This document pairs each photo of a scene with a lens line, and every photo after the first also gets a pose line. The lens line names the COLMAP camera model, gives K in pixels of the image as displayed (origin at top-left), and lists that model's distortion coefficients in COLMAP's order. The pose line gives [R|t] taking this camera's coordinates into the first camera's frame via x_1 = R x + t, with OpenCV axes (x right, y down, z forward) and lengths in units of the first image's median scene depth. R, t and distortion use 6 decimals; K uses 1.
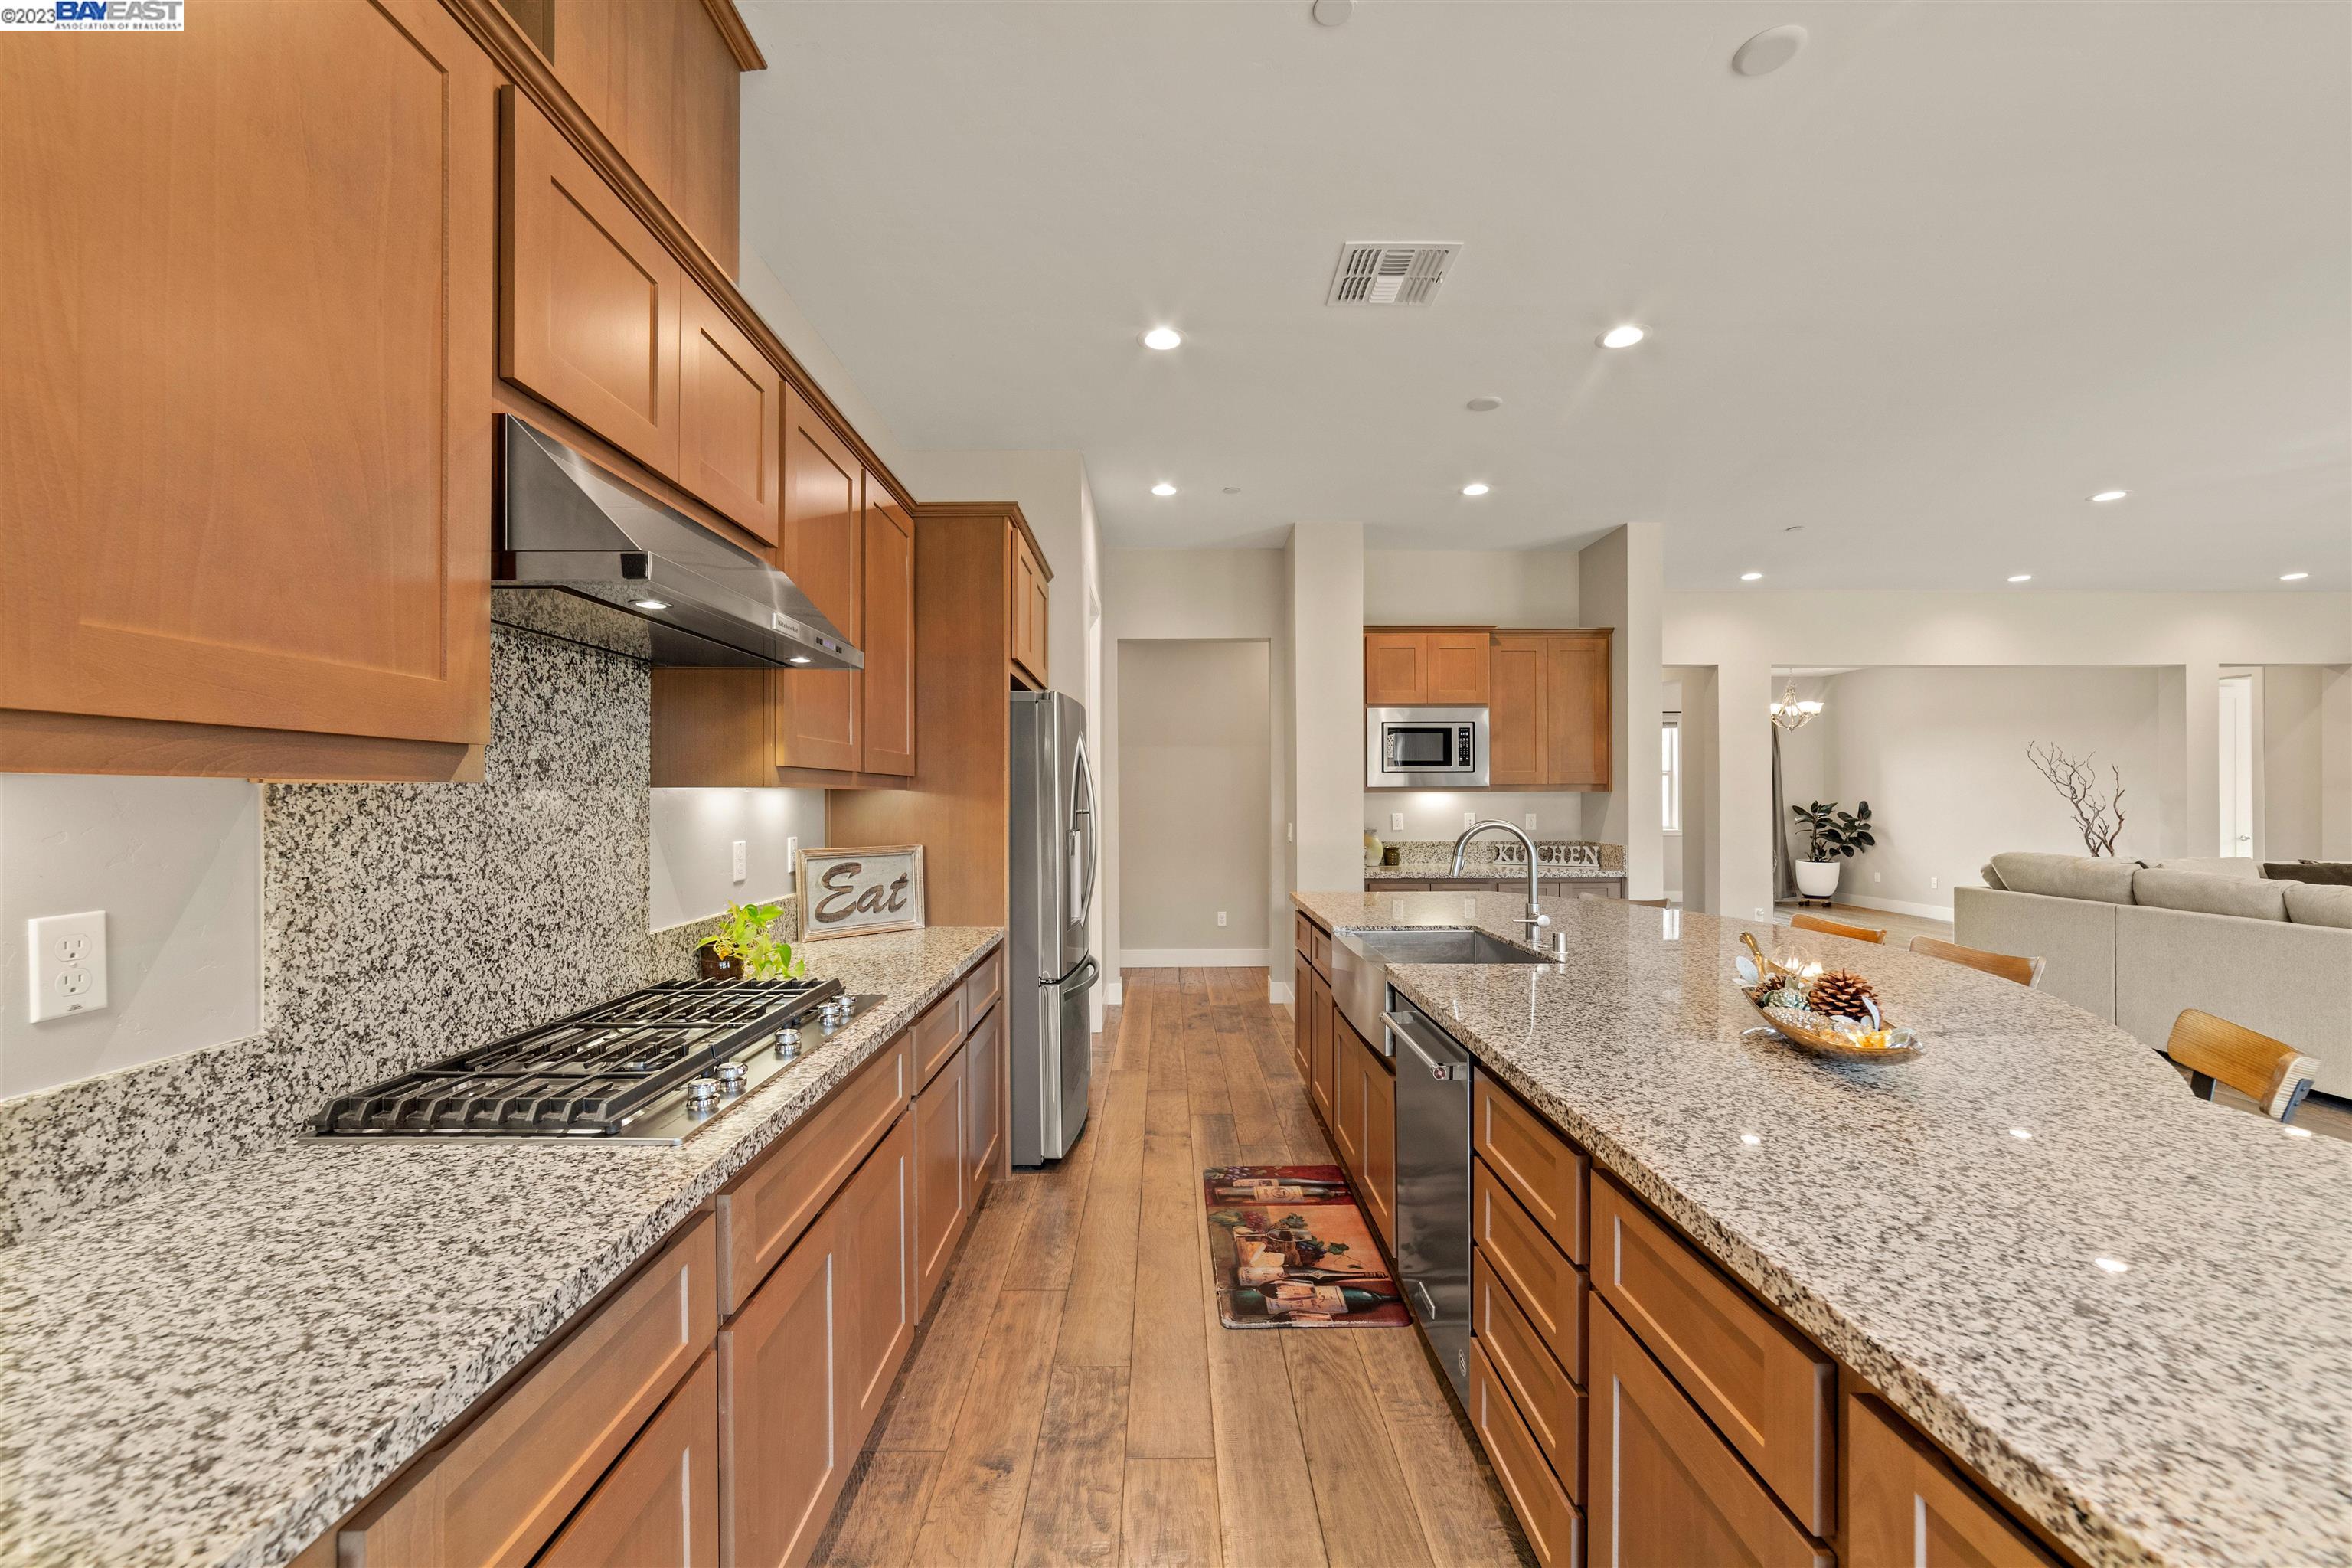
lens RADIAL K [[919.2, 0, 1172.6], [0, 919.2, 801.7], [0, 0, 1]] dist [-0.018163, 0.006868]
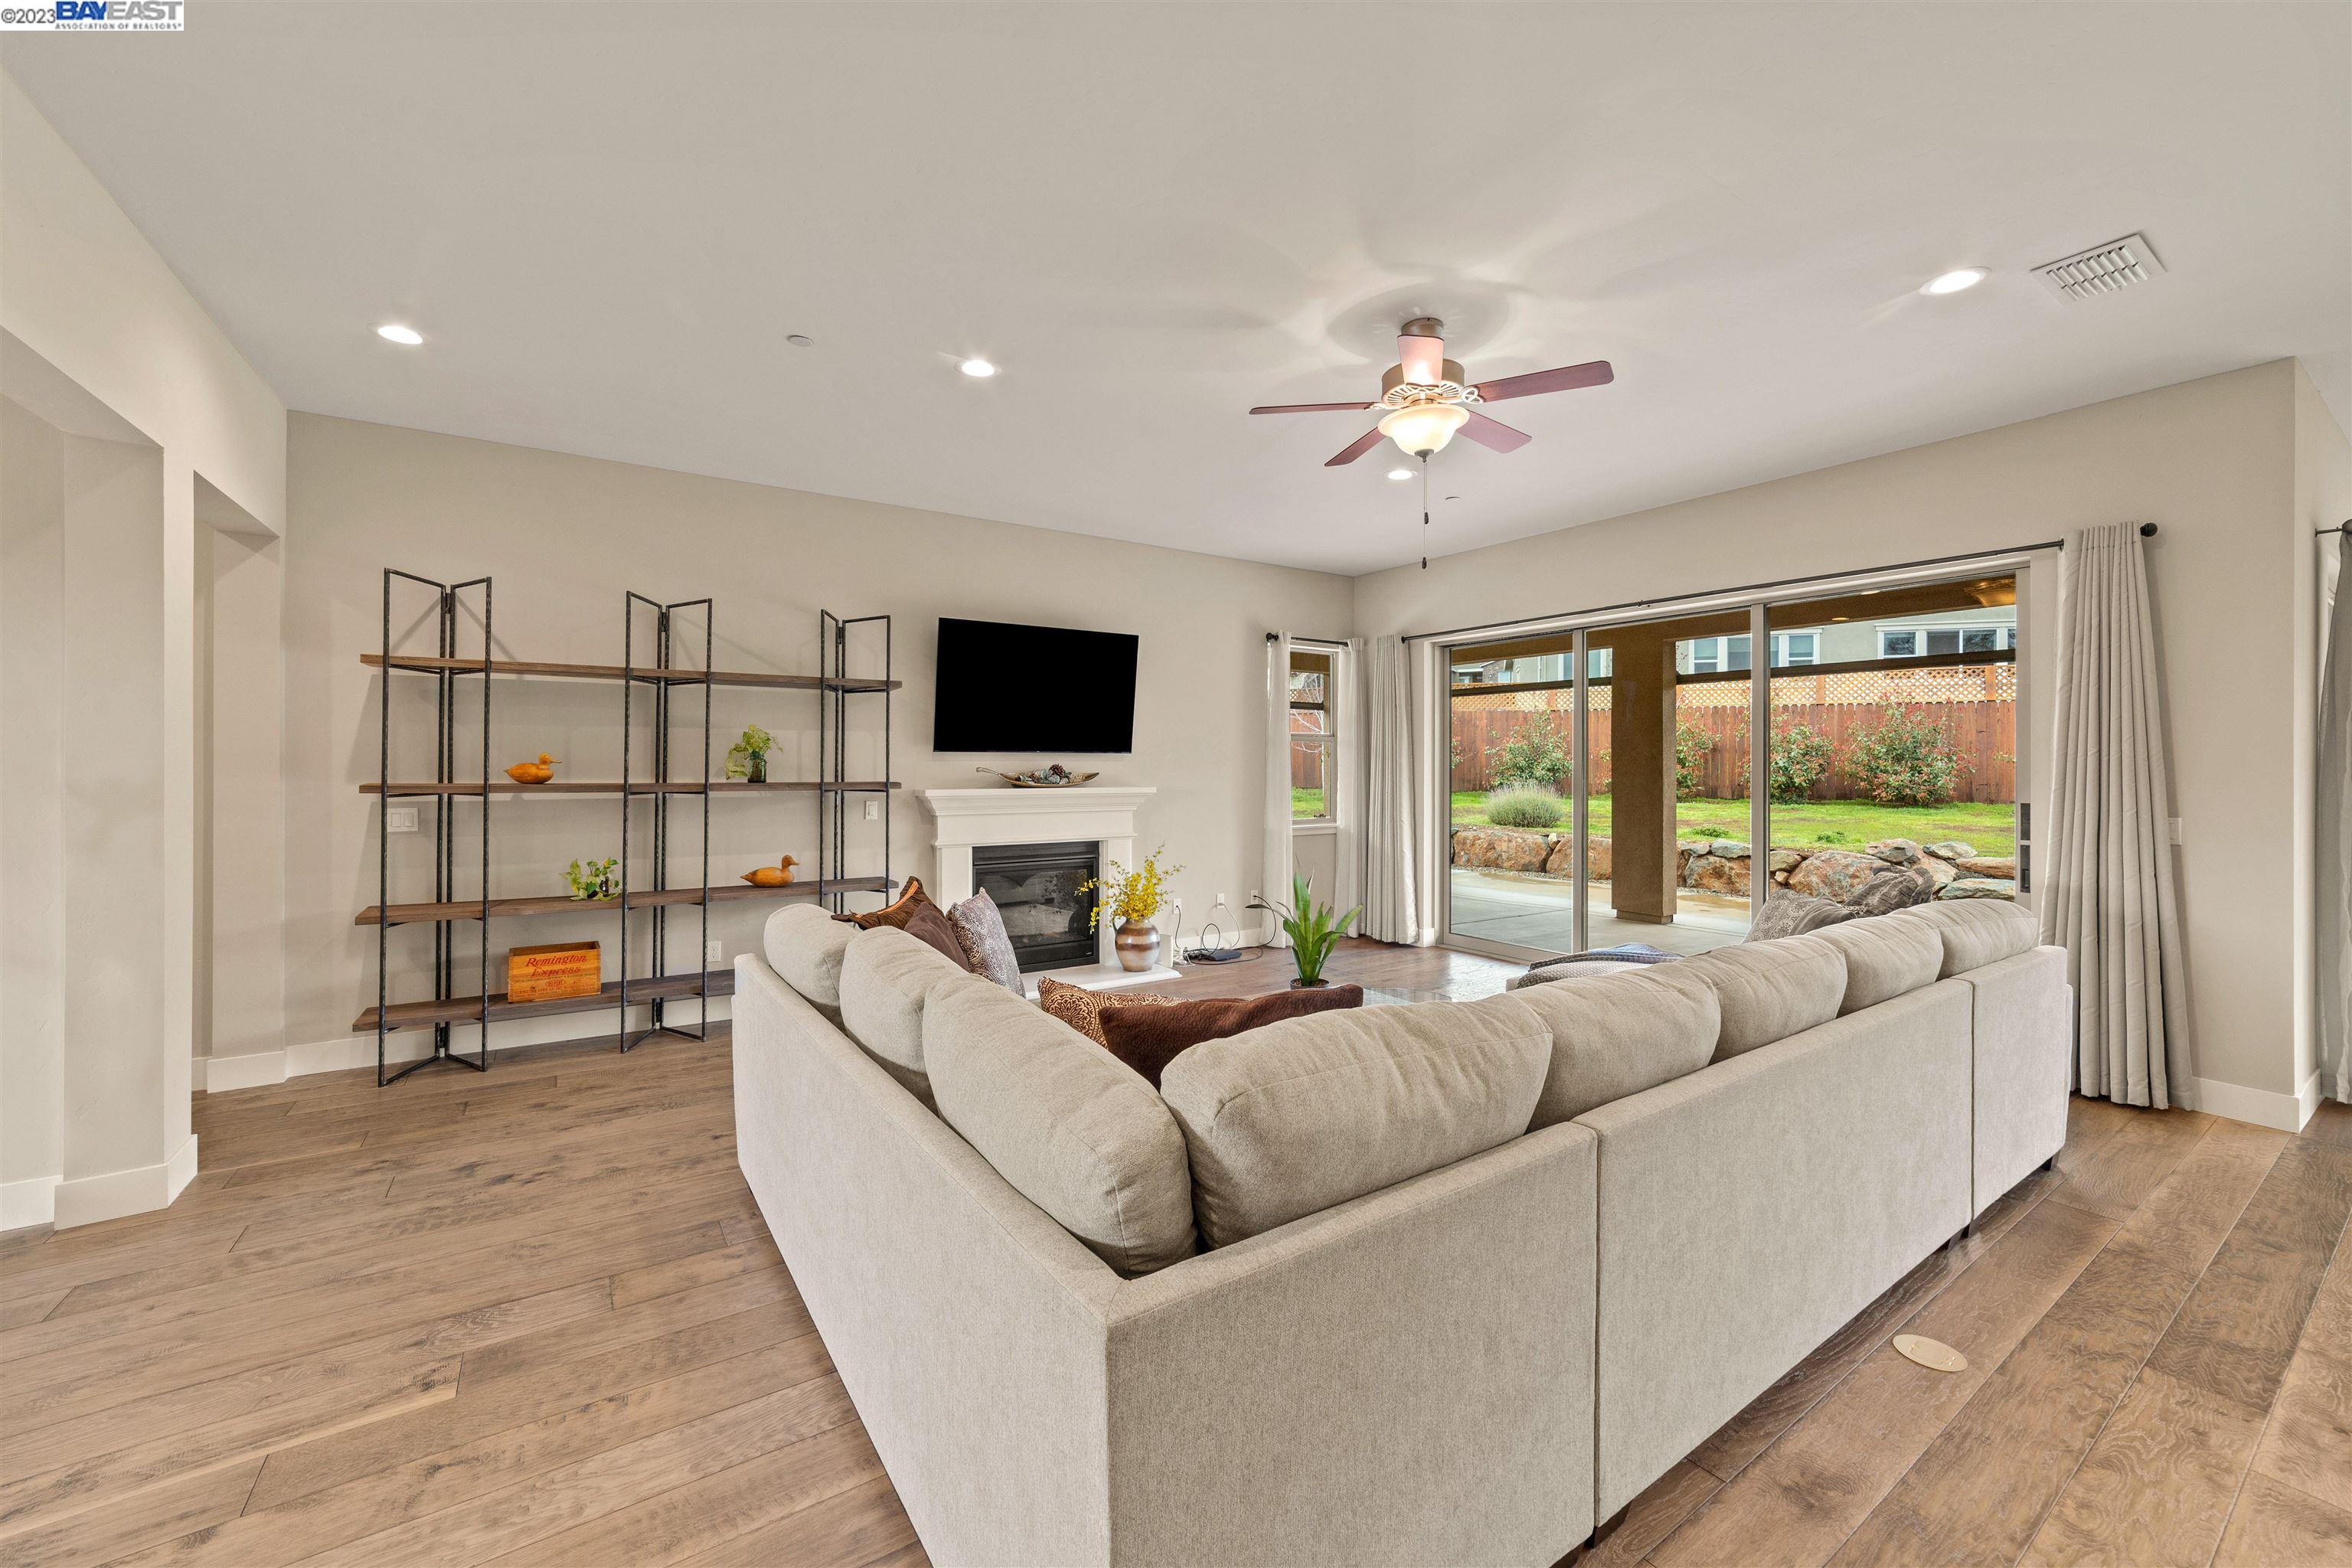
lens RADIAL K [[919.2, 0, 1175.2], [0, 919.2, 765.9], [0, 0, 1]] dist [-0.018163, 0.006868]
pose [[-0.552597, 0.003569, 0.833441, 0.725679], [0.006294, 0.999980, -0.000109, -0.016428], [-0.833425, 0.005186, -0.552609, 1.122088]]
